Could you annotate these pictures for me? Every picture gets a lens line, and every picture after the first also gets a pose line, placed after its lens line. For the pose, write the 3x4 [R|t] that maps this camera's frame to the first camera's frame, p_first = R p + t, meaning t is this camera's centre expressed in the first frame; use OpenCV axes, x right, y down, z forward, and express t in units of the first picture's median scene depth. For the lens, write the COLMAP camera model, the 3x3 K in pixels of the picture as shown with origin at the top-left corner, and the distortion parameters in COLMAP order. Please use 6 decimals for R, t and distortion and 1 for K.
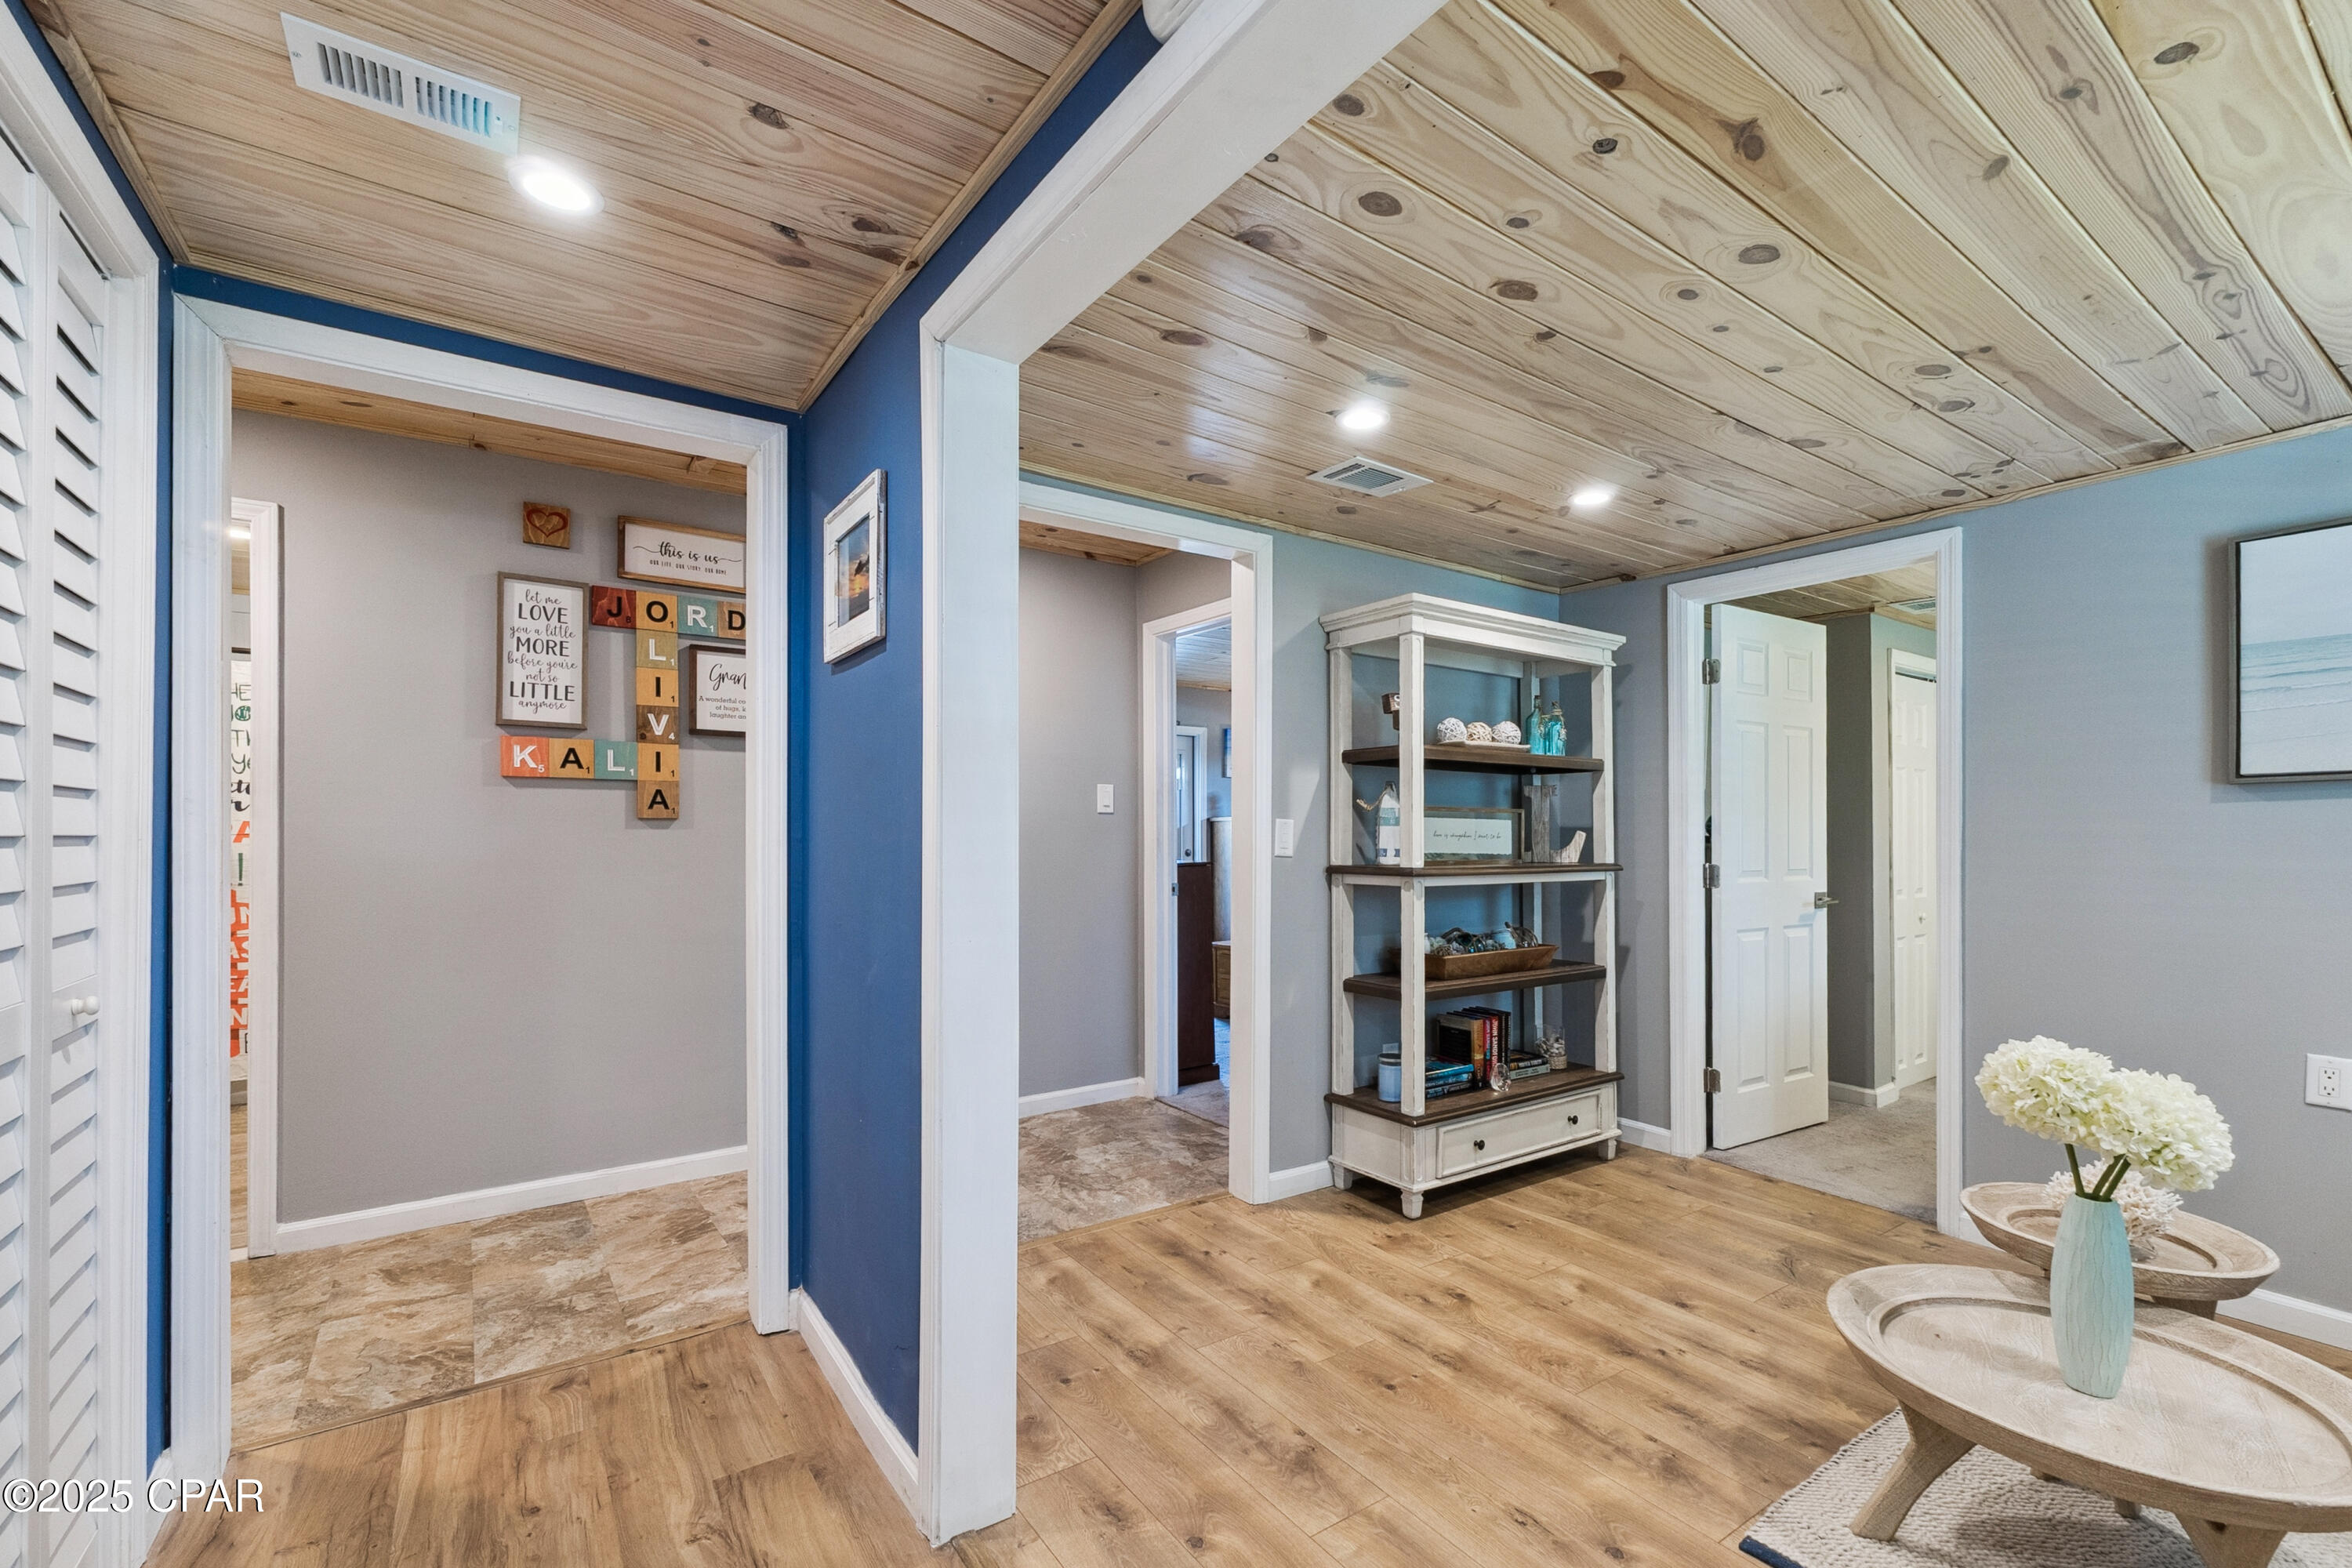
lens RADIAL K [[1019.8, 0, 1145.4], [0, 1019.8, 843.9], [0, 0, 1]] dist [0.011801, -0.000603]
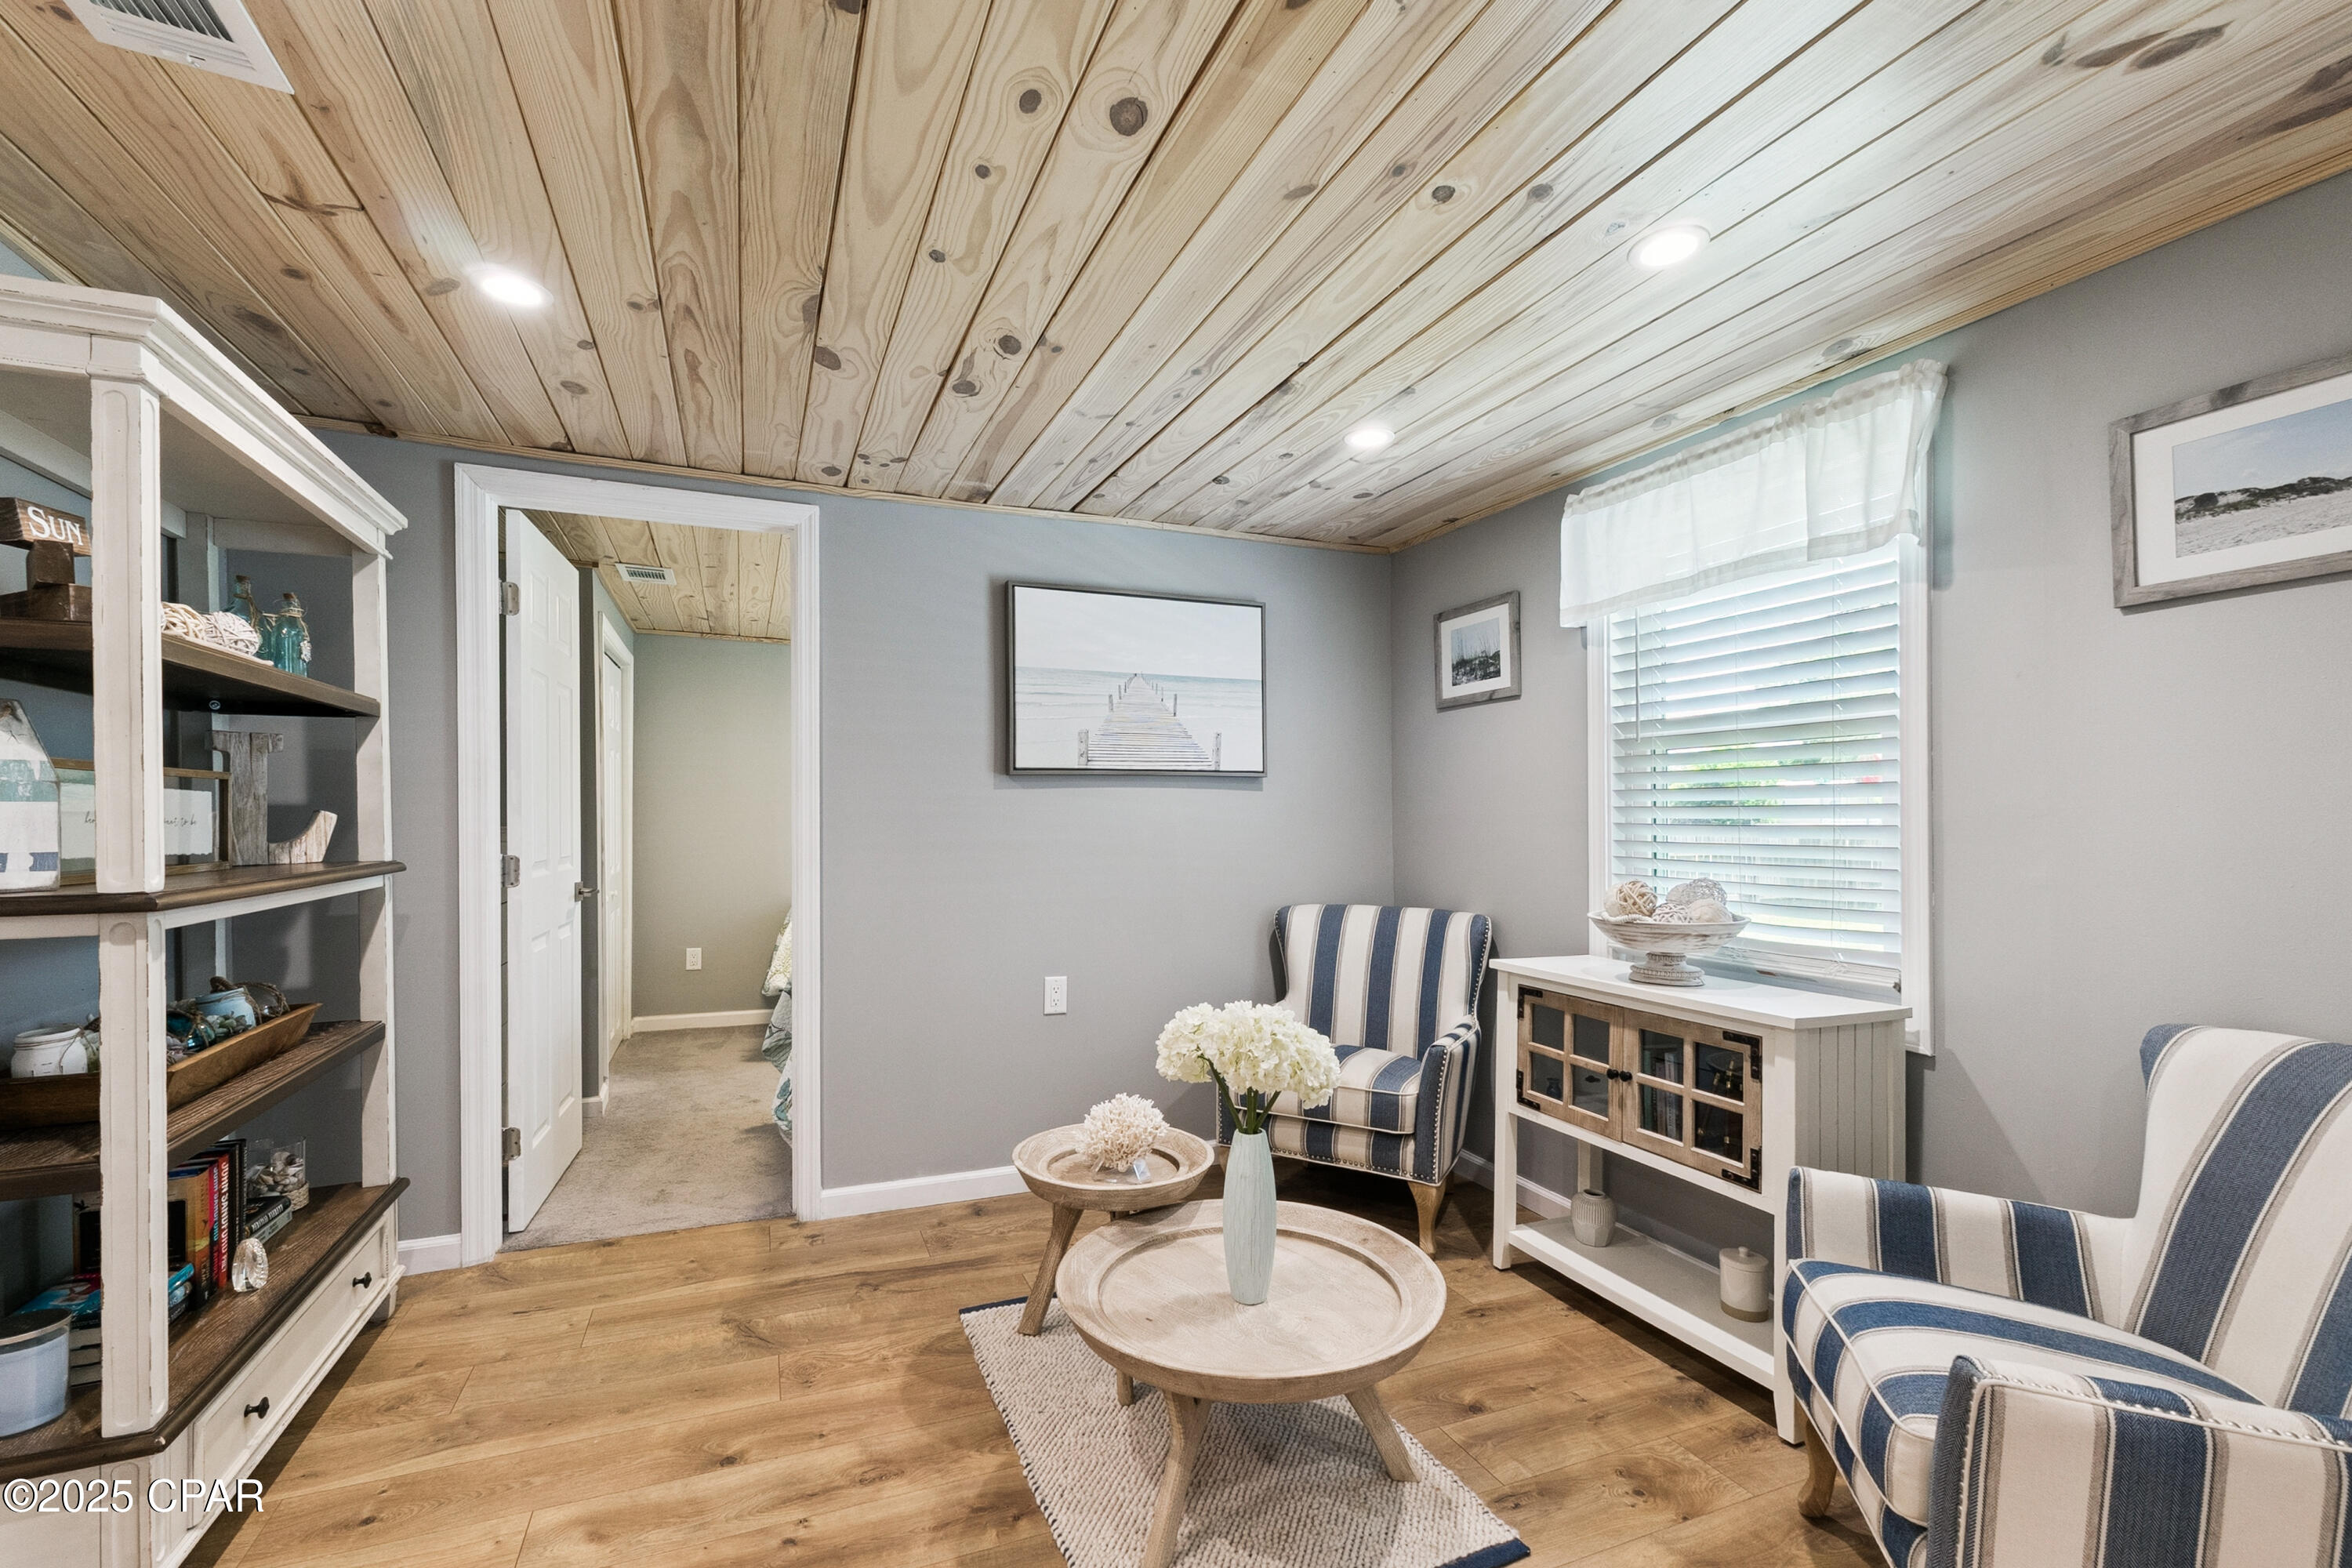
lens RADIAL K [[1019.8, 0, 1202.8], [0, 1019.8, 814.2], [0, 0, 1]] dist [0.011801, -0.000603]
pose [[0.180949, -0.004845, 0.983481, -0.120628], [0.010506, 0.999940, 0.002993, -0.009409], [-0.983436, 0.009791, 0.180989, 0.477402]]
